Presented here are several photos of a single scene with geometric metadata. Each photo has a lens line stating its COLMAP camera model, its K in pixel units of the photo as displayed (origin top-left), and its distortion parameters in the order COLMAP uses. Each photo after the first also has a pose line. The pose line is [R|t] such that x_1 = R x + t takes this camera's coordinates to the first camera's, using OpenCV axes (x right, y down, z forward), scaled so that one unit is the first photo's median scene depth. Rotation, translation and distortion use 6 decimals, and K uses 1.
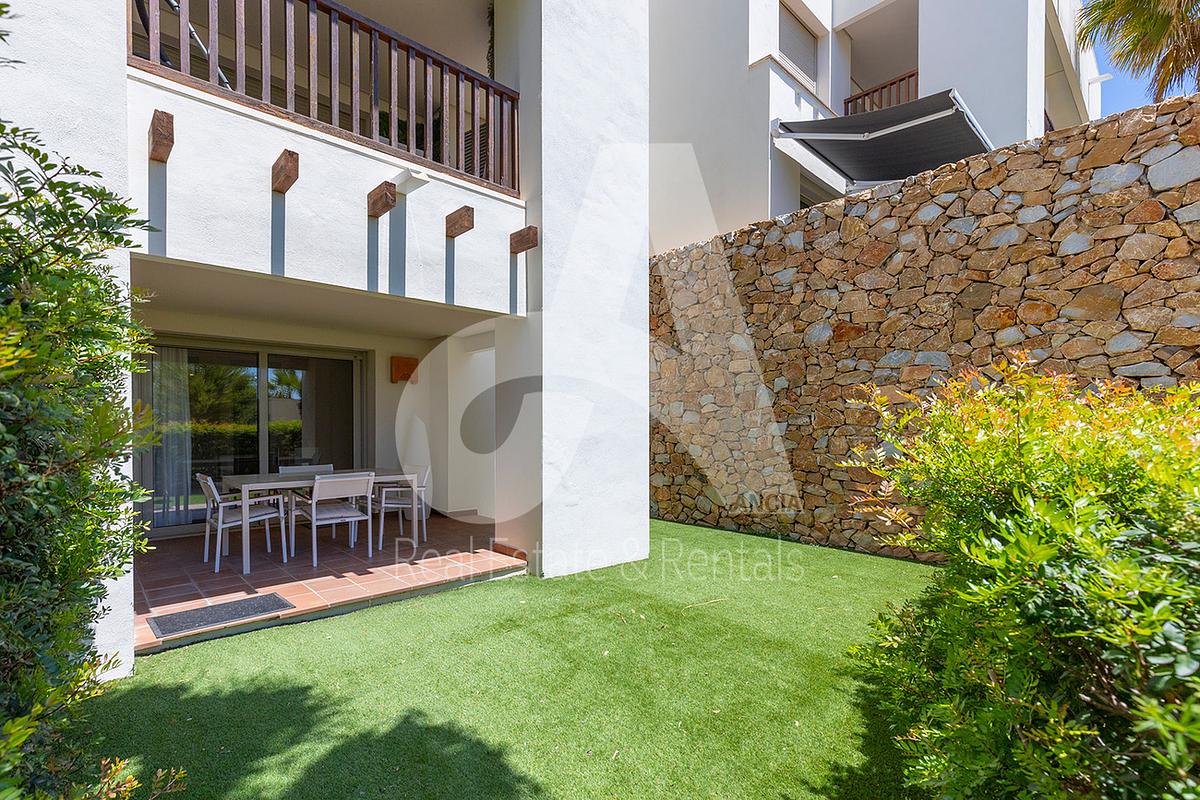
lens RADIAL K [[556.3, 0, 592.9], [0, 556.3, 424.8], [0, 0, 1]] dist [0.000465, -0.000212]
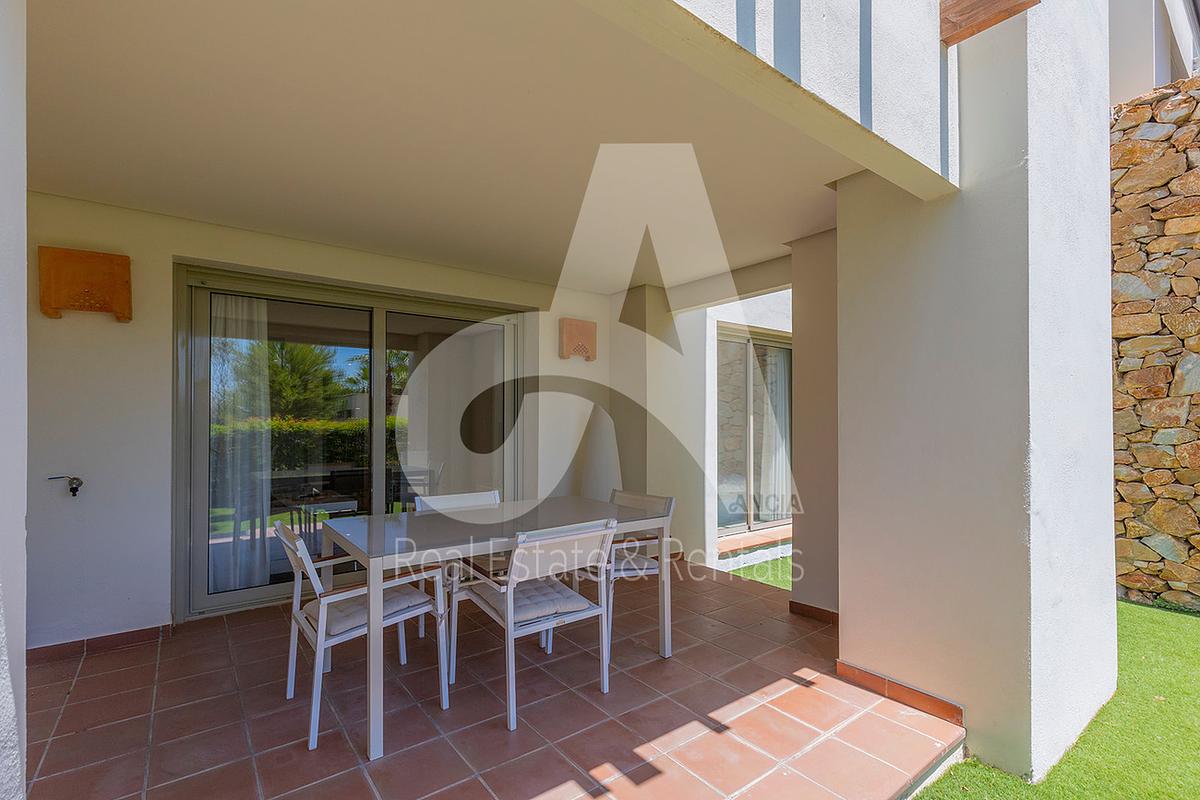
lens RADIAL K [[549.9, 0, 604.5], [0, 549.9, 408.2], [0, 0, 1]] dist [0.000709, -0.000342]
pose [[0.996062, -0.000295, -0.088654, -0.294978], [-0.001950, 0.999680, -0.025234, 0.000044], [0.088633, 0.025308, 0.995743, 0.419478]]
